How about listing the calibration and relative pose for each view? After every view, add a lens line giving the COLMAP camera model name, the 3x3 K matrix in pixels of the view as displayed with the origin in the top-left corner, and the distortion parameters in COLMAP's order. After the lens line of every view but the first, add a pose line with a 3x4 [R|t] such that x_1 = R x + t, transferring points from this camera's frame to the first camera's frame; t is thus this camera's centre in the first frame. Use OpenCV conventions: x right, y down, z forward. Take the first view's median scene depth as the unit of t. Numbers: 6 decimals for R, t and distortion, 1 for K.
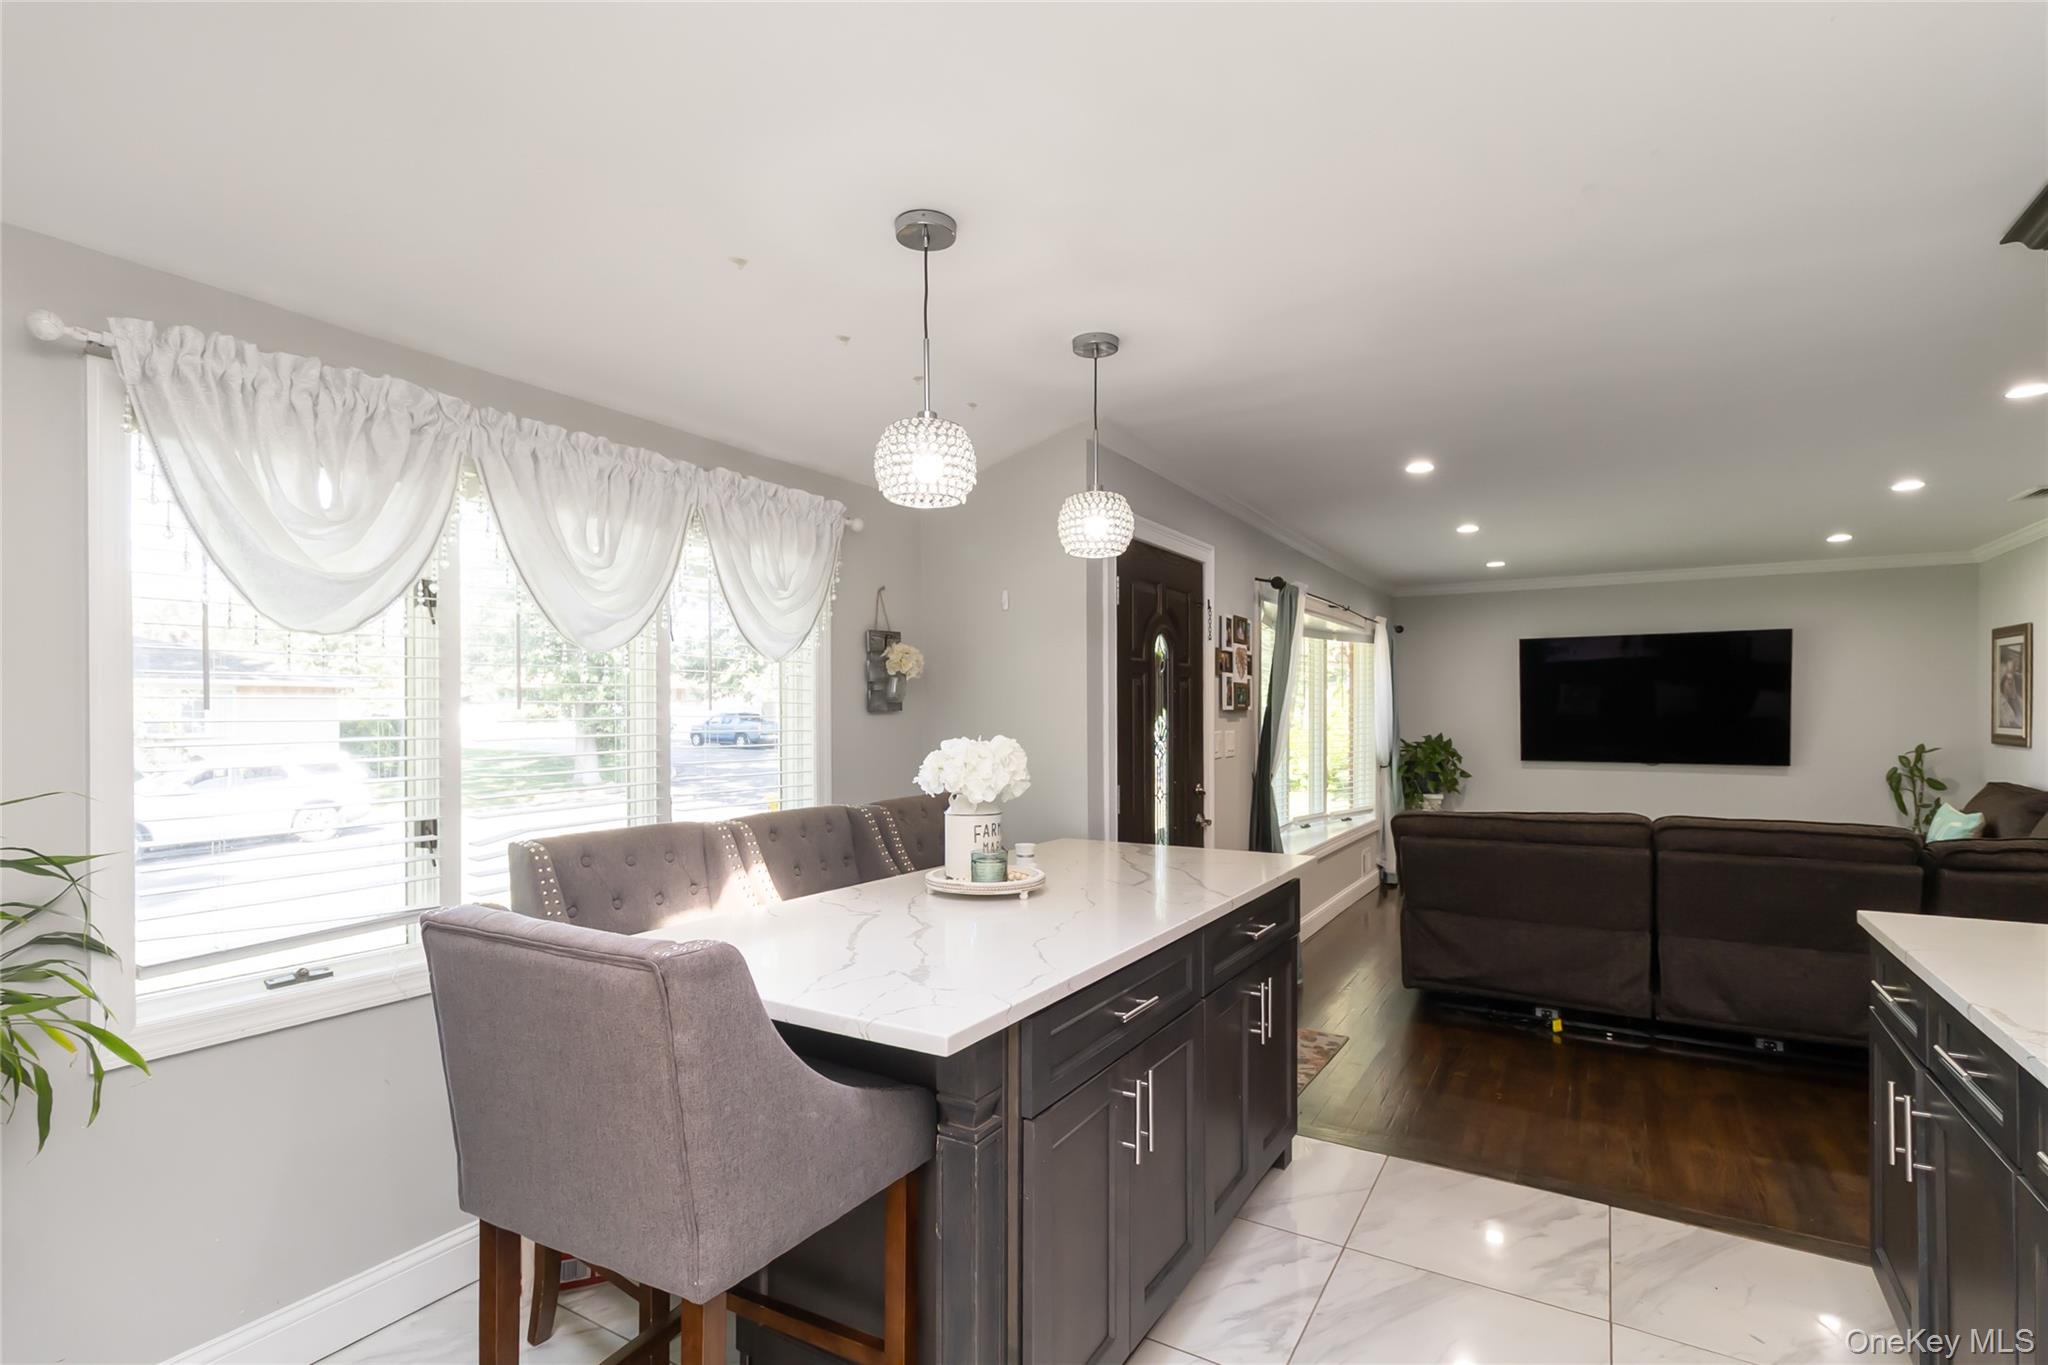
lens RADIAL K [[961.7, 0, 1049.9], [0, 961.7, 717.5], [0, 0, 1]] dist [0.003550, 0.001120]
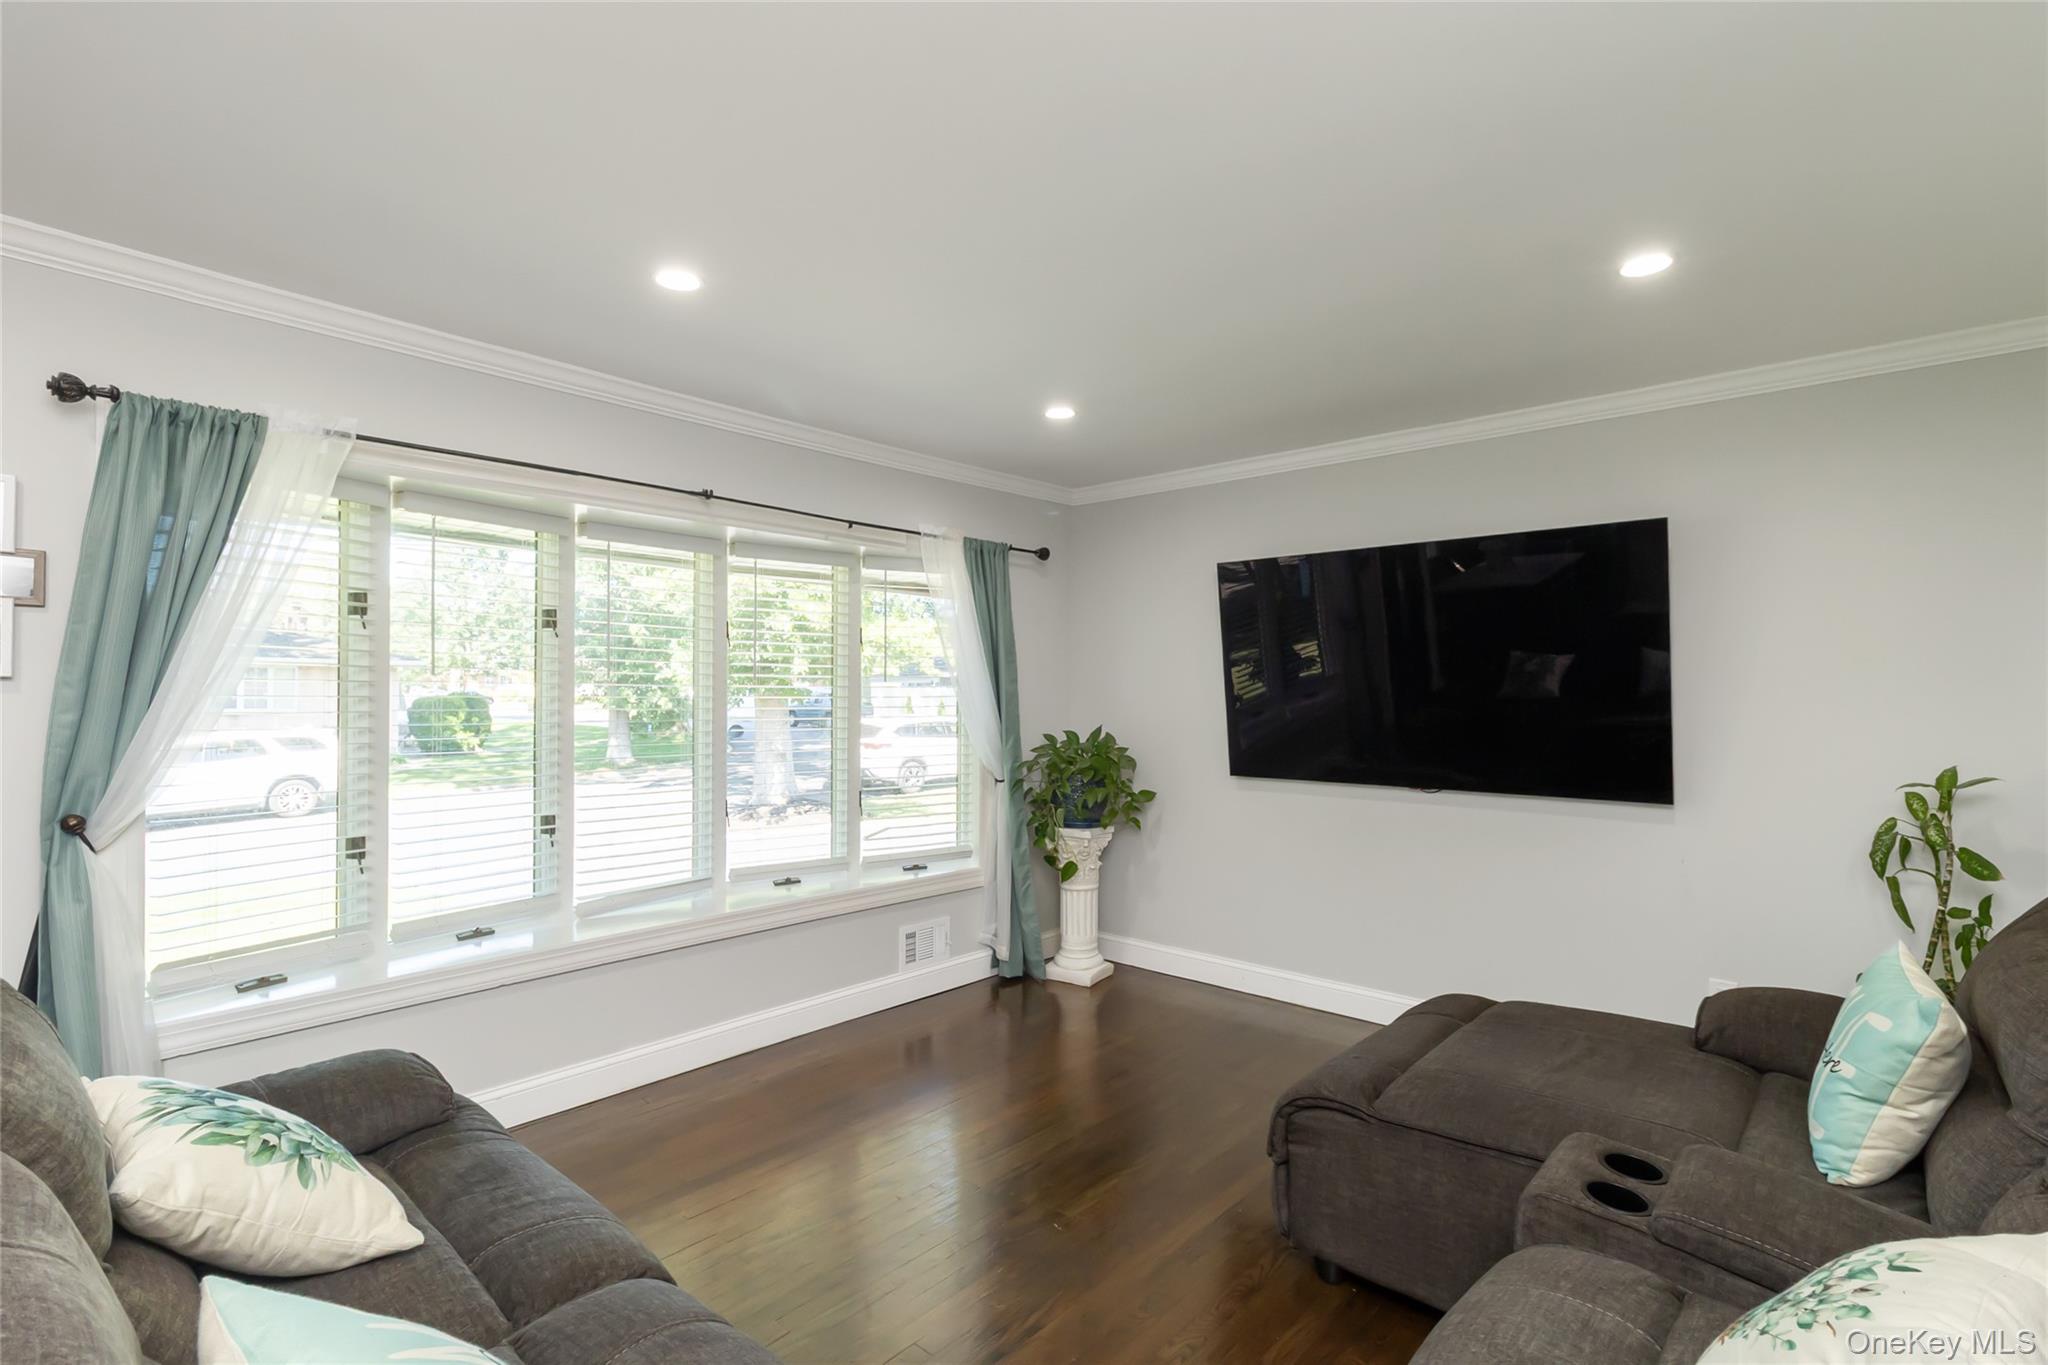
lens RADIAL K [[961.7, 0, 1023.2], [0, 961.7, 688.4], [0, 0, 1]] dist [0.003550, 0.001120]
pose [[0.980873, 0.005440, -0.194574, 0.588139], [-0.007429, 0.999927, -0.009492, -0.000773], [0.194508, 0.010756, 0.980842, 0.504807]]
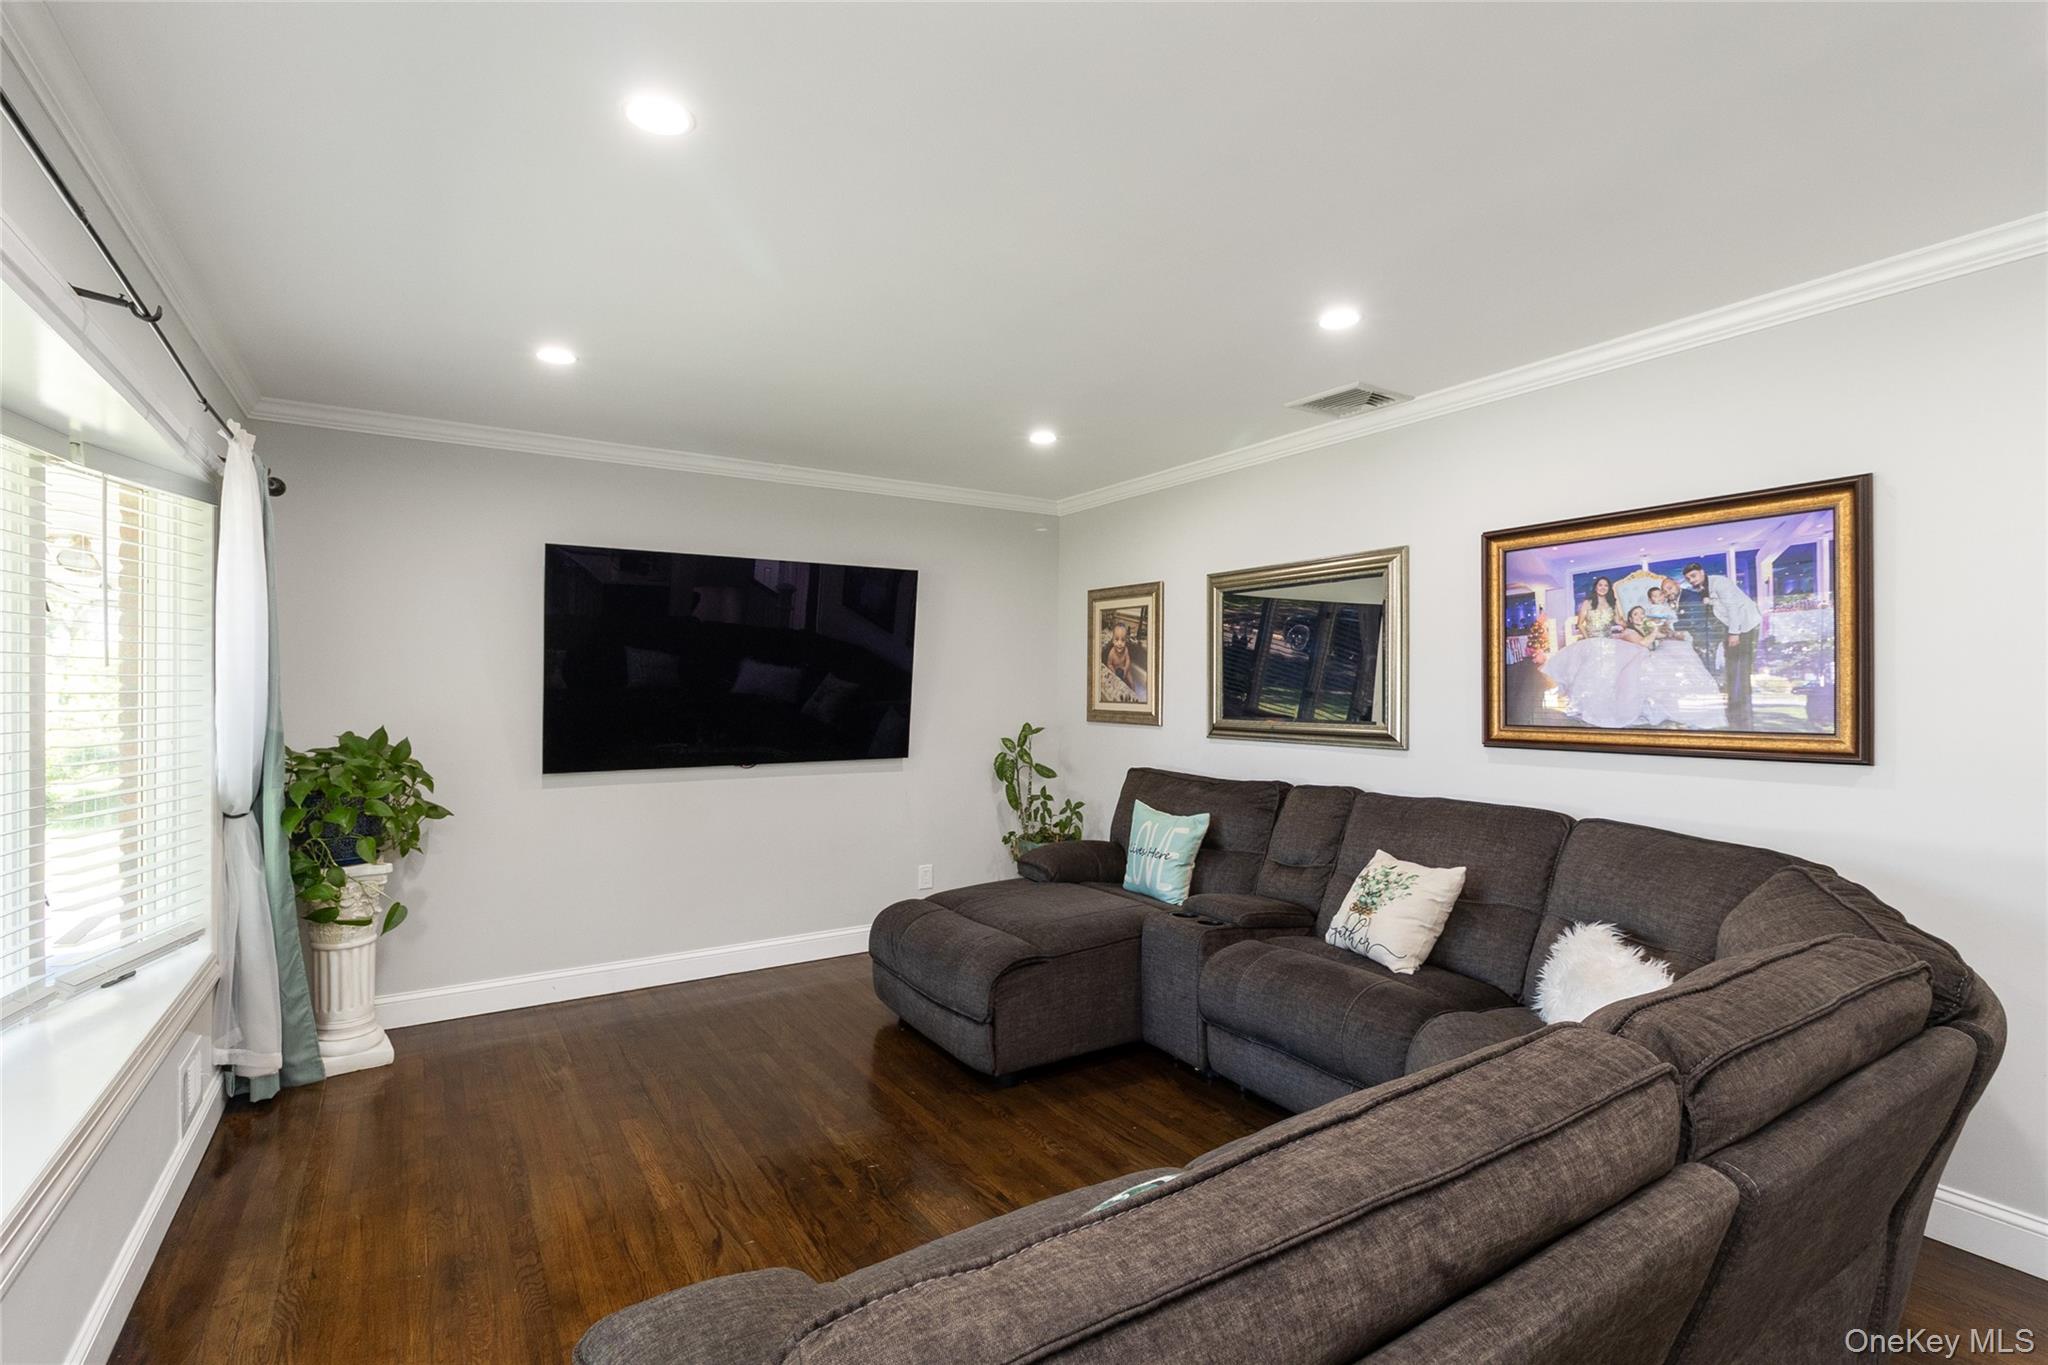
lens RADIAL K [[961.7, 0, 1018.1], [0, 961.7, 686.9], [0, 0, 1]] dist [0.003550, 0.001120]
pose [[0.464962, 0.002118, 0.885328, 0.171143], [0.003815, 0.999983, -0.004396, -0.000215], [-0.885322, 0.005422, 0.464946, 0.634424]]
